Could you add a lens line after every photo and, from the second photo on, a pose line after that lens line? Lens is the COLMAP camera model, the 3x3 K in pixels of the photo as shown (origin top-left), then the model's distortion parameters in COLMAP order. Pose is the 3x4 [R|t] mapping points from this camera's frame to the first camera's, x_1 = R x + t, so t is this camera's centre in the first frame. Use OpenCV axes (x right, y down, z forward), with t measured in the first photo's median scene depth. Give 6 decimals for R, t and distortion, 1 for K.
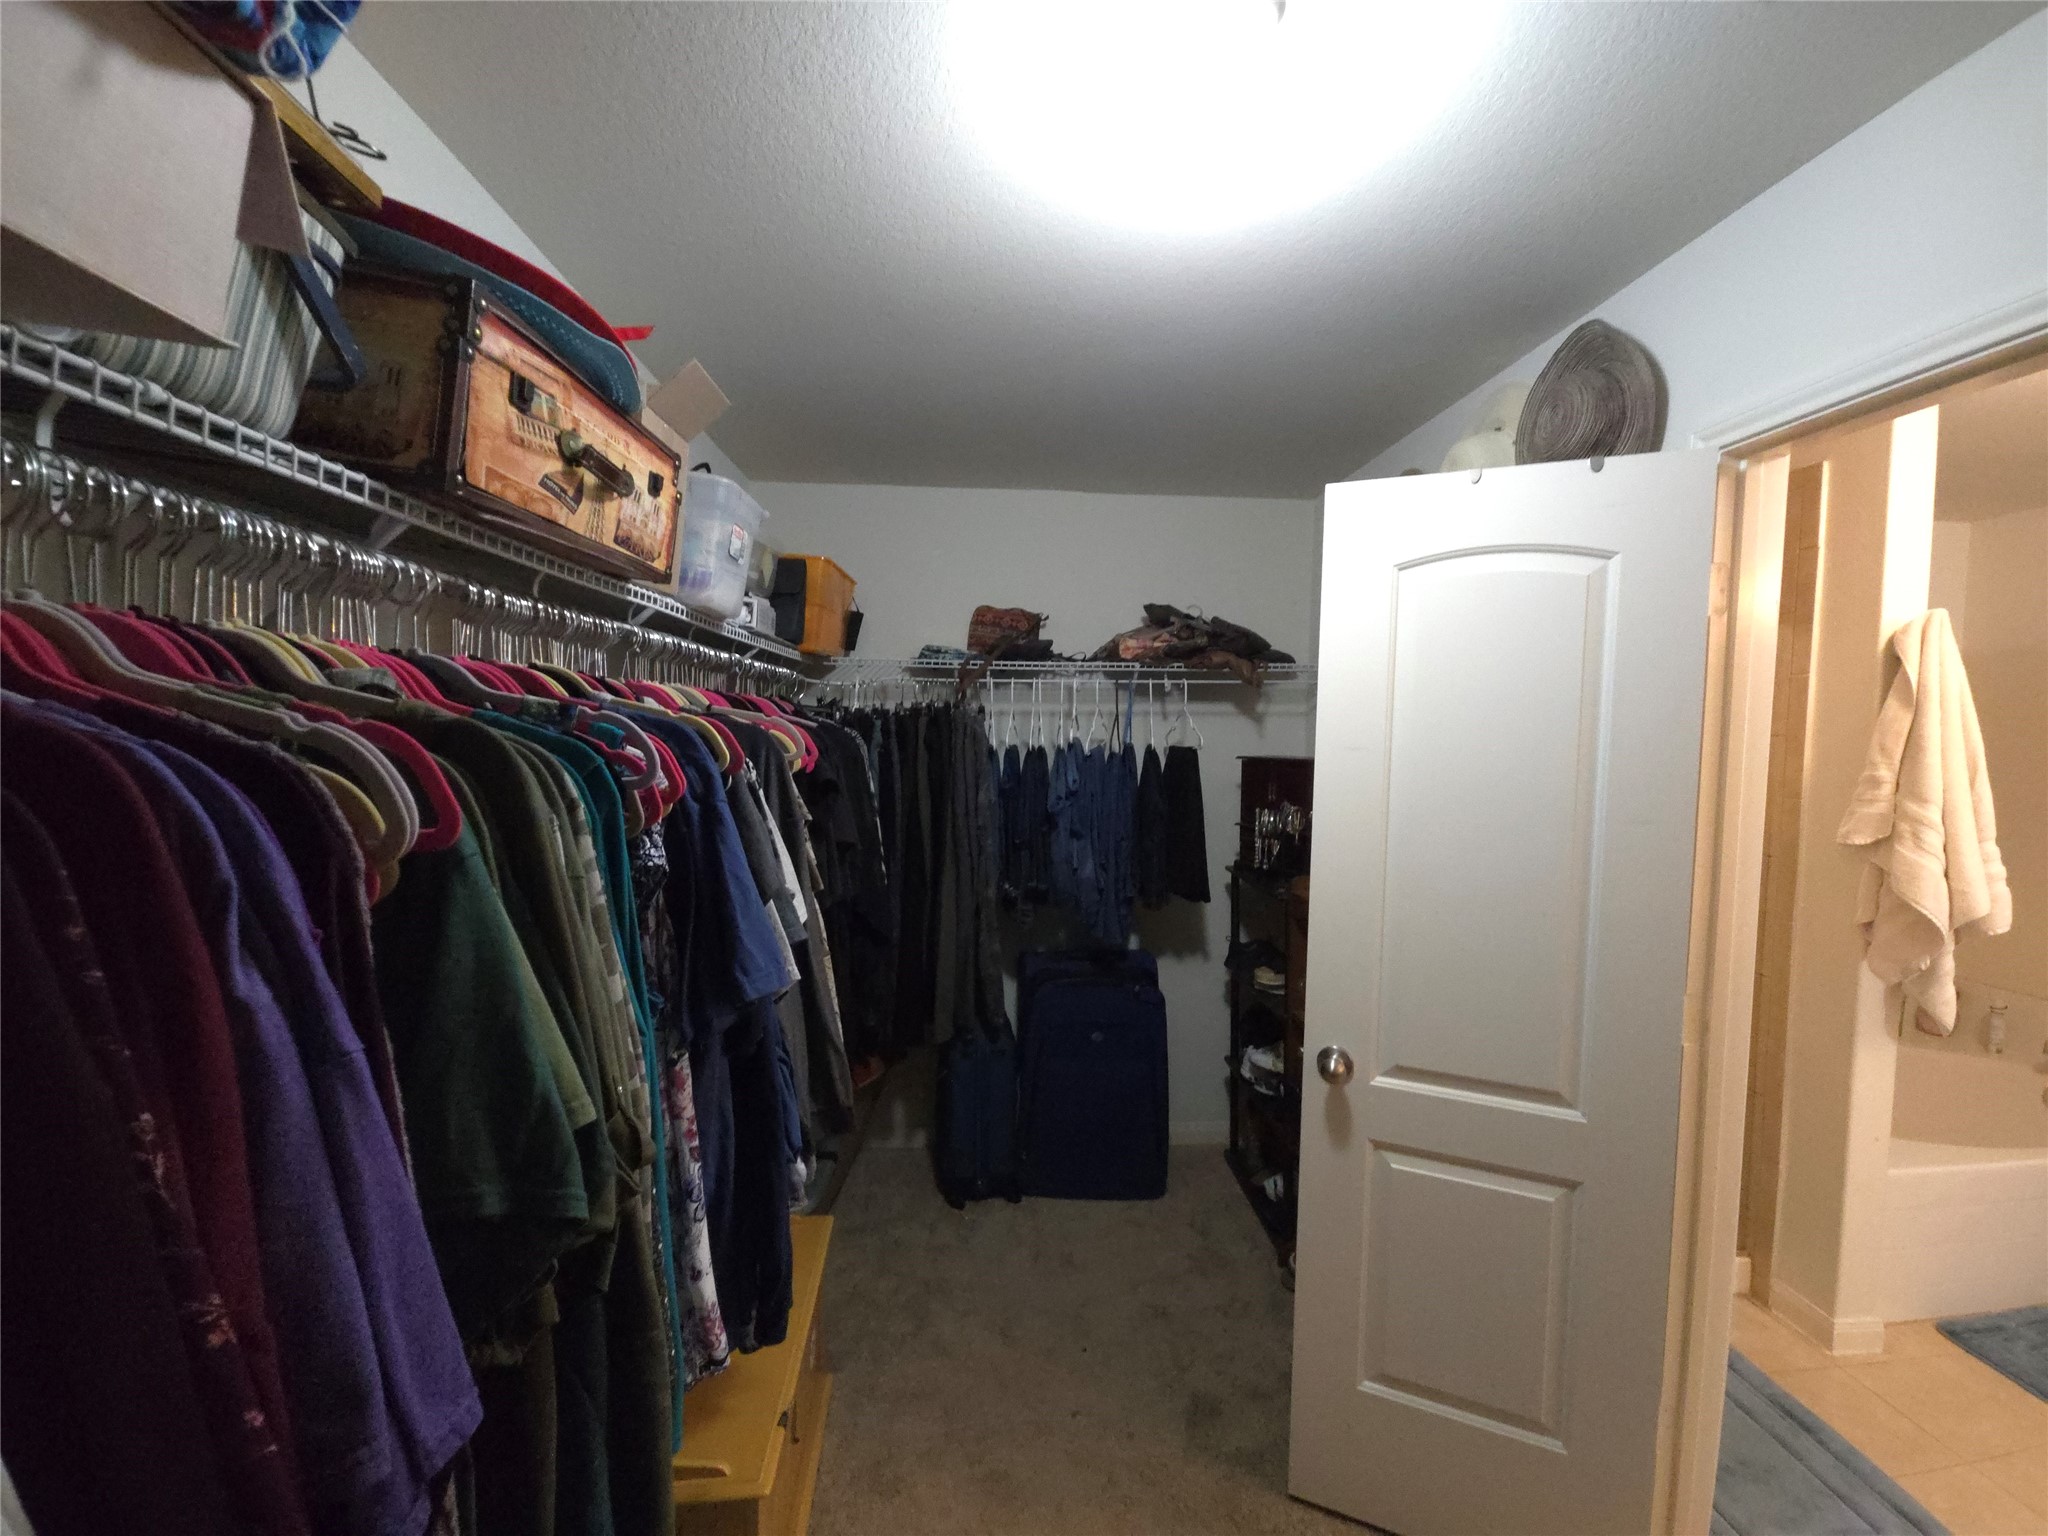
lens RADIAL K [[824.5, 0, 1039.3], [0, 824.5, 773.3], [0, 0, 1]] dist [0.028078, -0.017316]
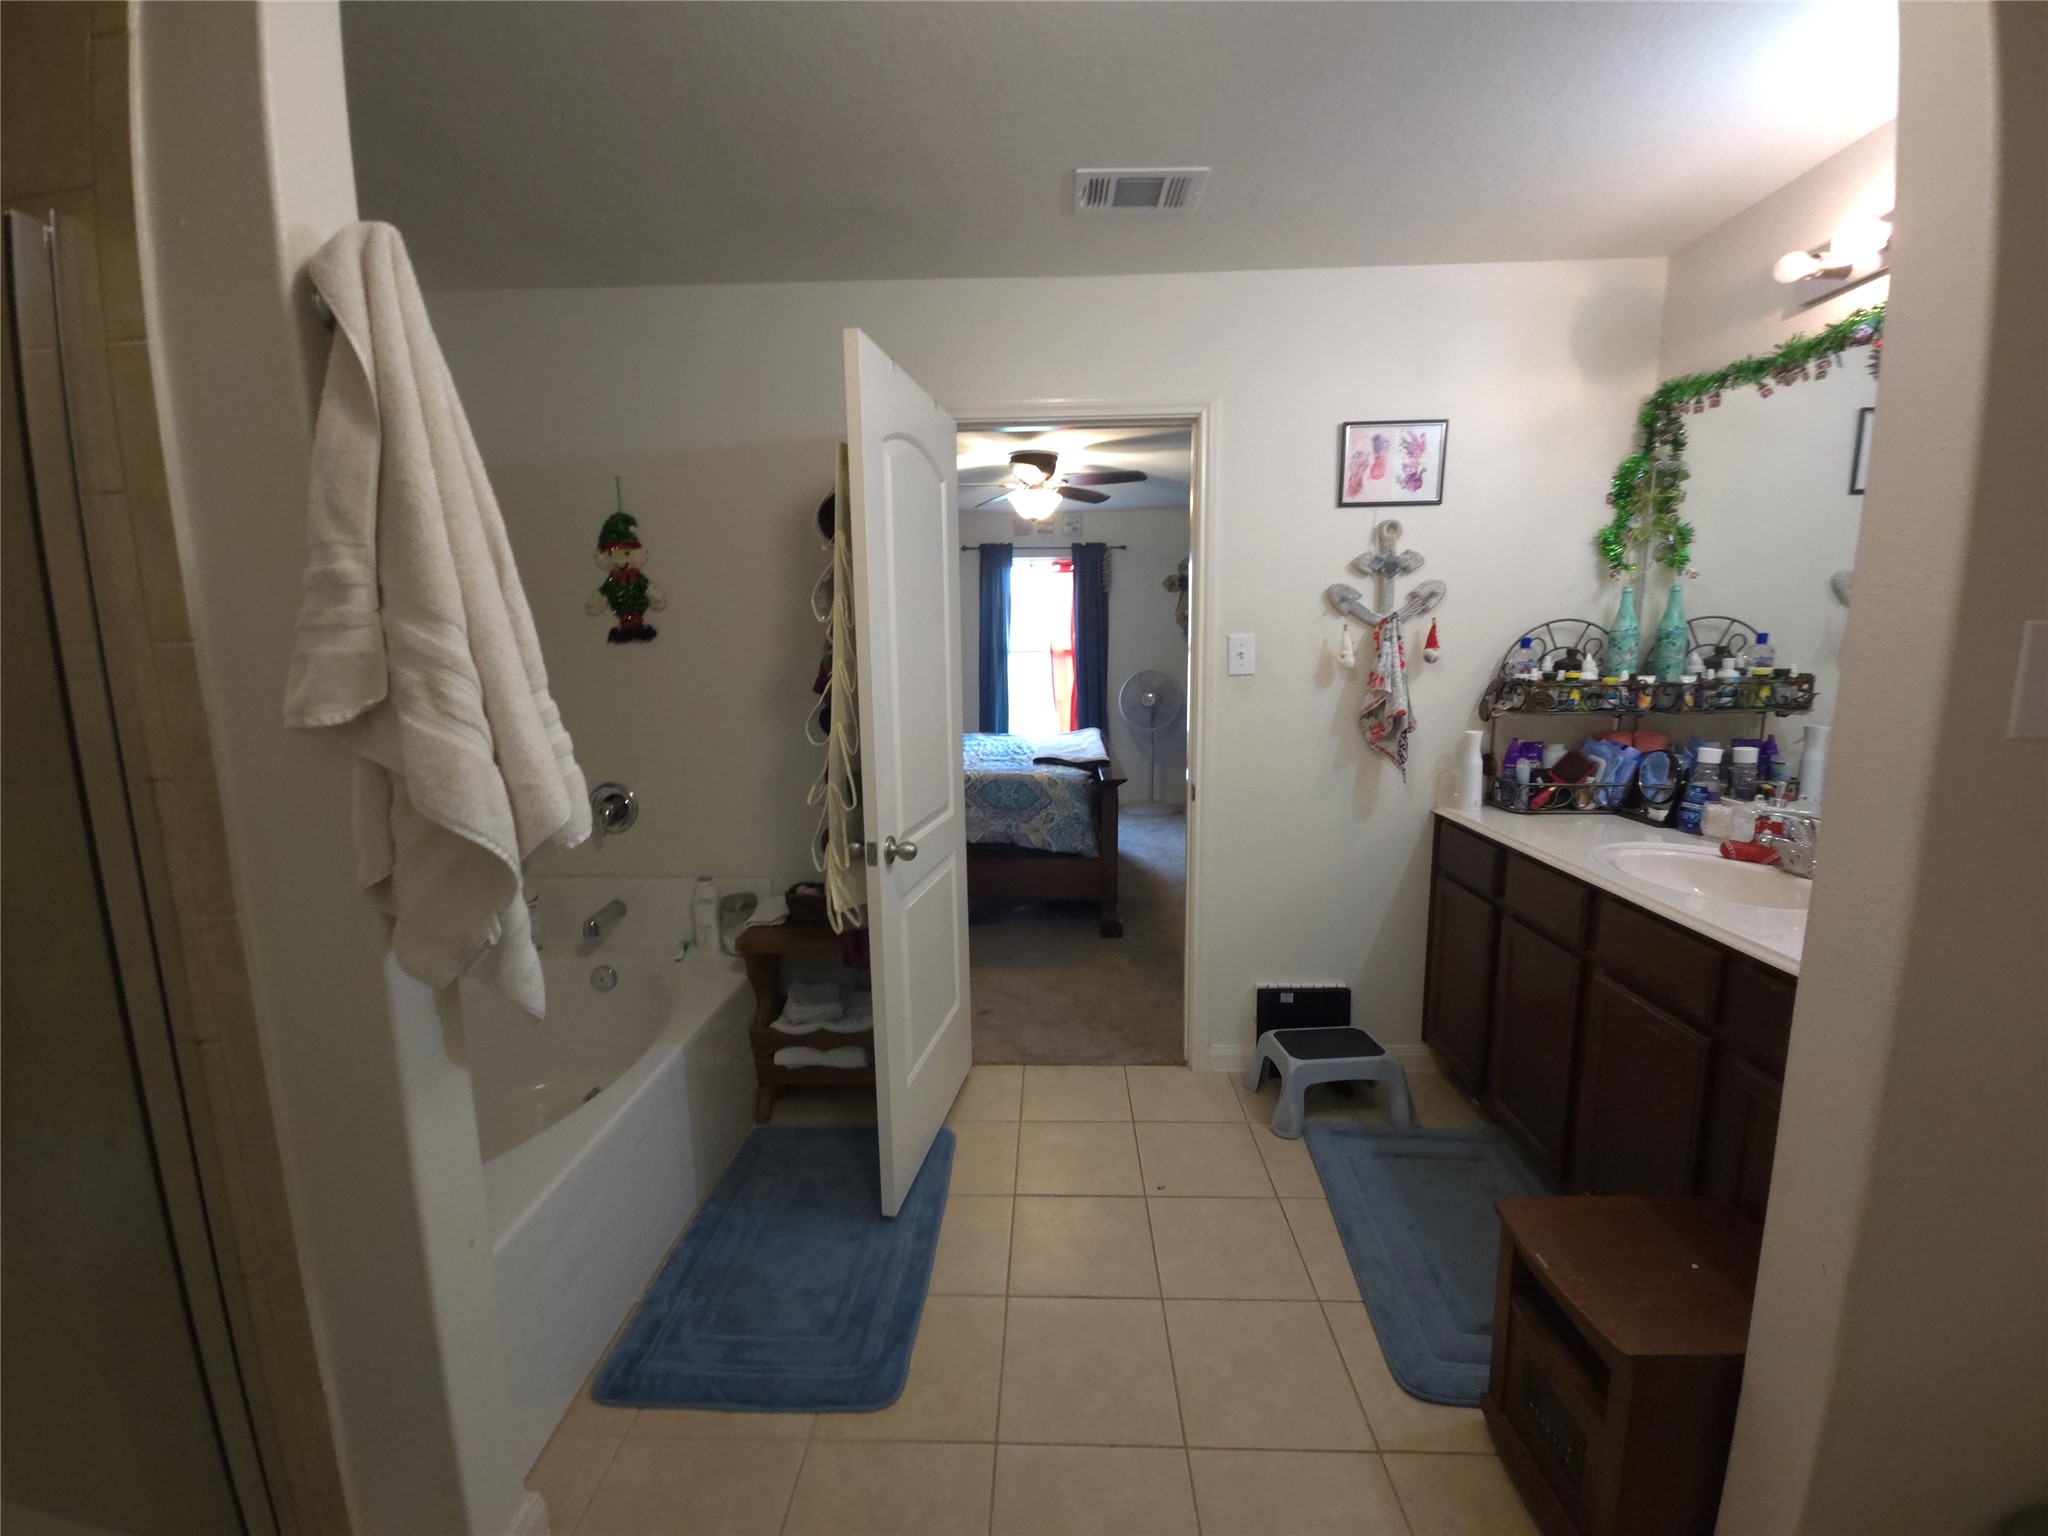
lens RADIAL K [[833.6, 0, 1028.6], [0, 833.6, 774.1], [0, 0, 1]] dist [0.003899, -0.002049]
pose [[0.102675, -0.175771, 0.979062, 0.578141], [0.065224, 0.983335, 0.169698, 0.060238], [-0.992574, 0.046435, 0.112429, 0.578733]]
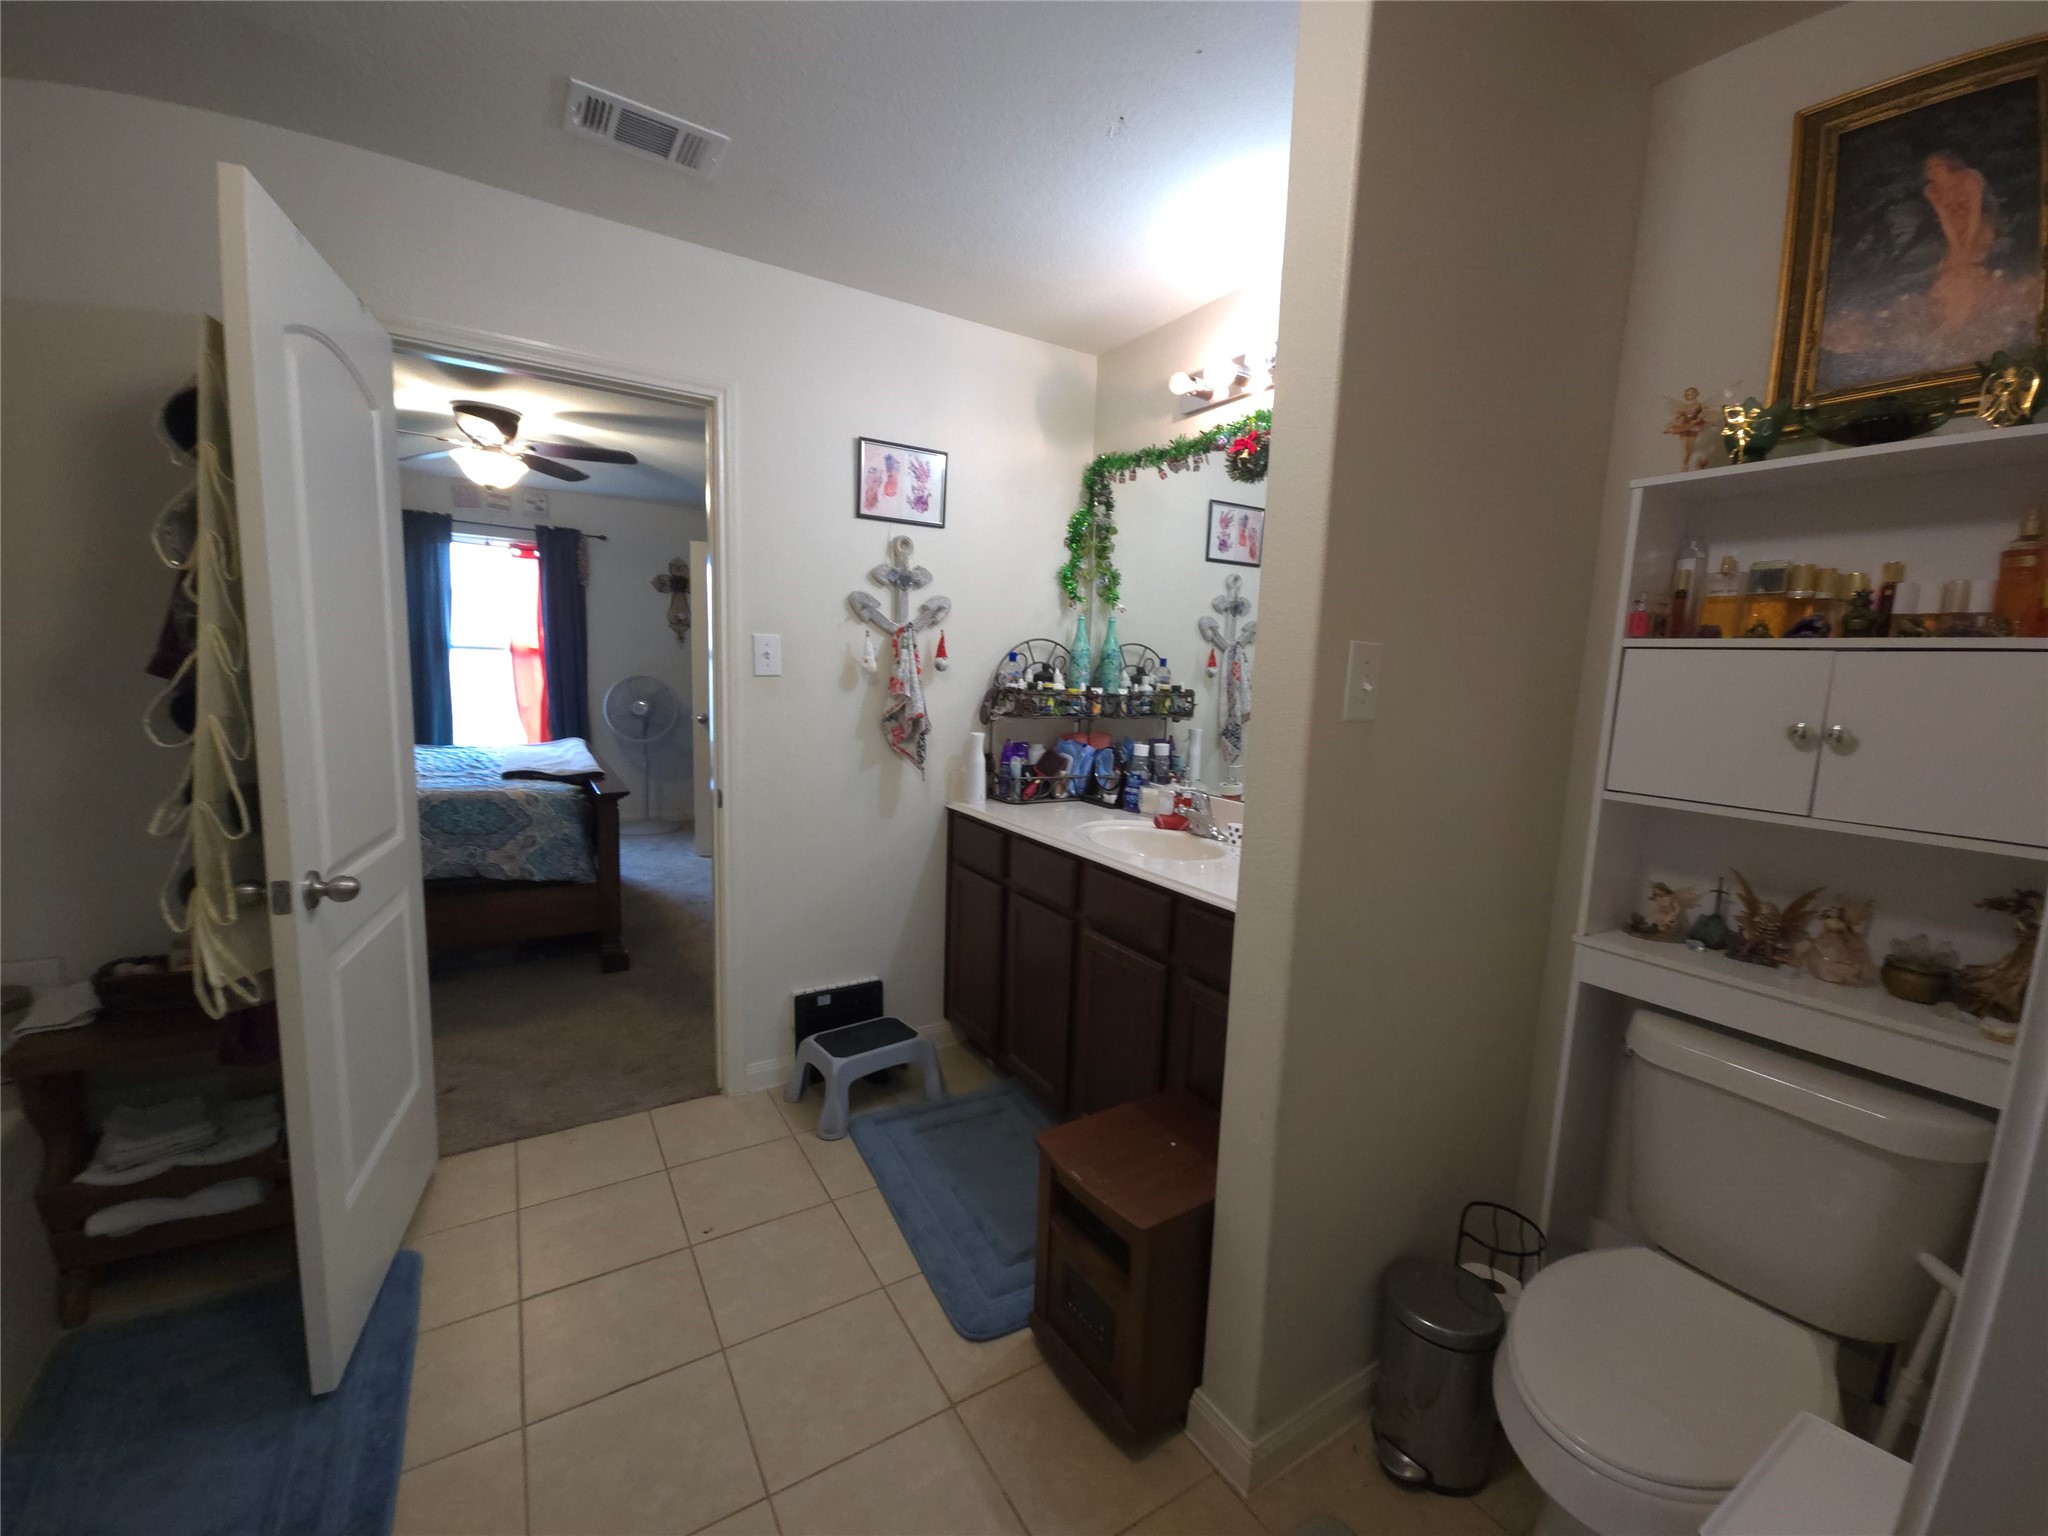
lens RADIAL K [[833.6, 0, 1028.6], [0, 833.6, 774.1], [0, 0, 1]] dist [0.003899, -0.002049]
pose [[-0.465963, -0.152817, 0.871507, 0.591991], [-0.002607, 0.985205, 0.171360, 0.070371], [-0.884800, 0.077576, -0.459468, 0.605259]]
